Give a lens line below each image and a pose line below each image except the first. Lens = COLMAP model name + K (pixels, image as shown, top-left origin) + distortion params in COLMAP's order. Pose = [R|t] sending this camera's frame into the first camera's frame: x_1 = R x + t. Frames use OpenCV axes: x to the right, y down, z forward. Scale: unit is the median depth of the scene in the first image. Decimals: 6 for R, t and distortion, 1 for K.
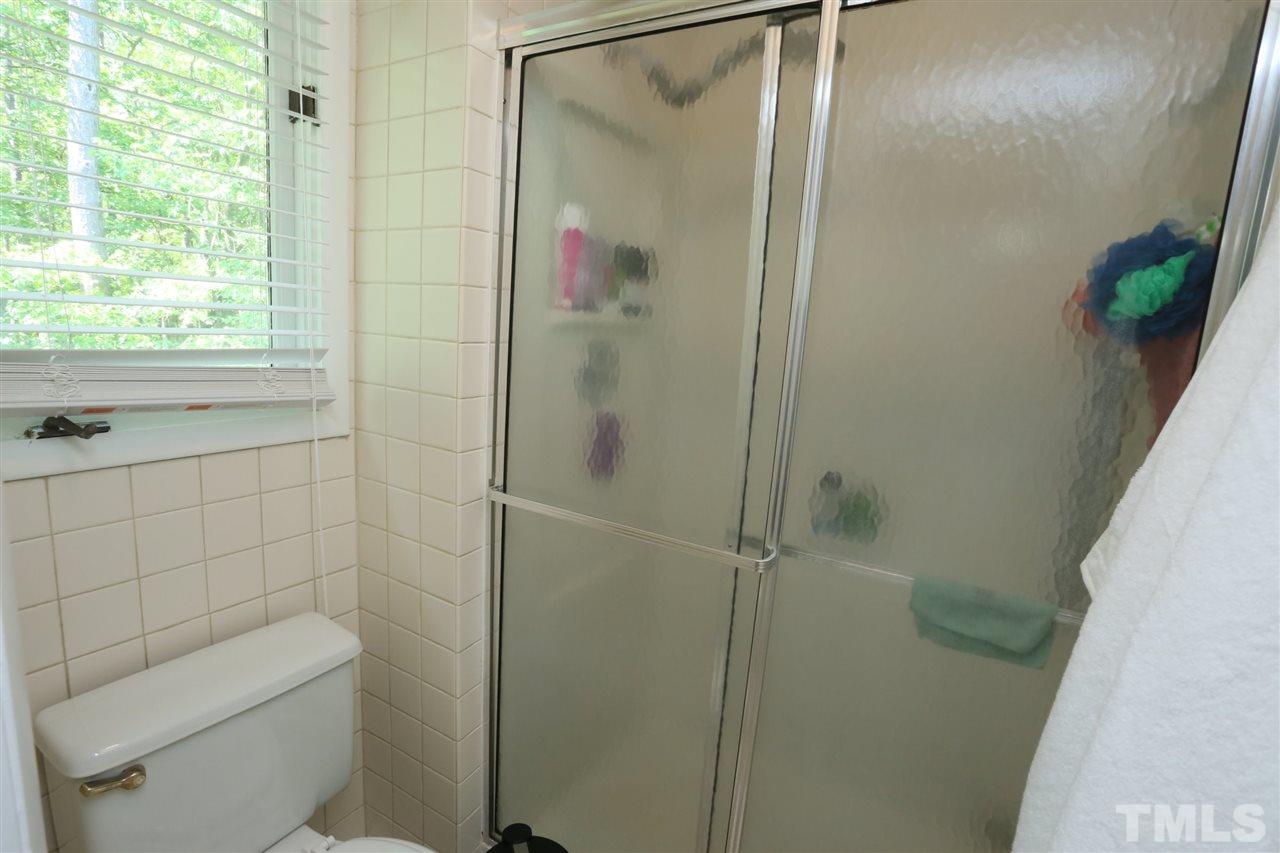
lens RADIAL K [[615.6, 0, 632.5], [0, 615.6, 426.4], [0, 0, 1]] dist [-0.065826, 0.021212]
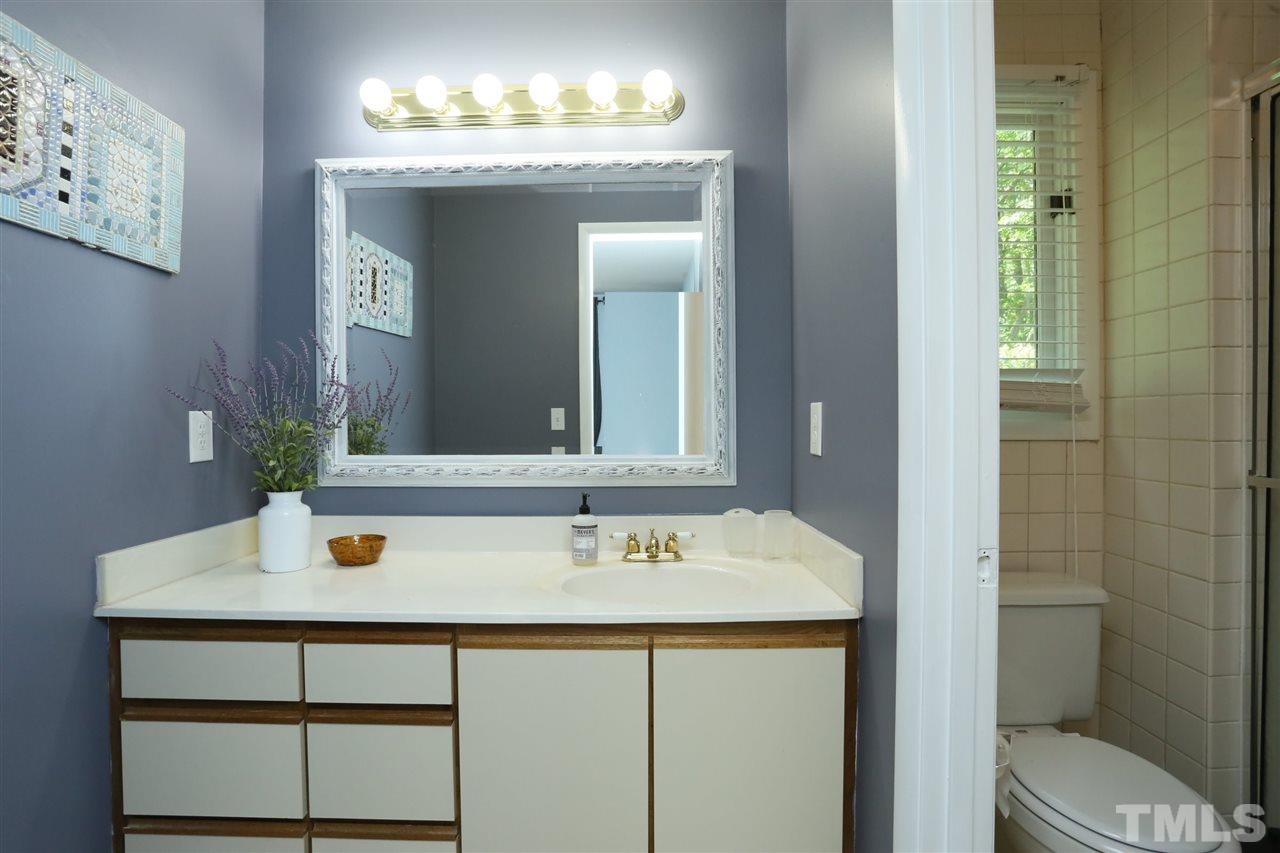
lens RADIAL K [[615.6, 0, 632.5], [0, 615.6, 426.4], [0, 0, 1]] dist [-0.065826, 0.021212]
pose [[0.505163, -0.058147, -0.861063, 0.118037], [-0.111828, 0.984906, -0.132117, 0.279707], [0.855748, 0.163031, 0.491035, -0.473185]]
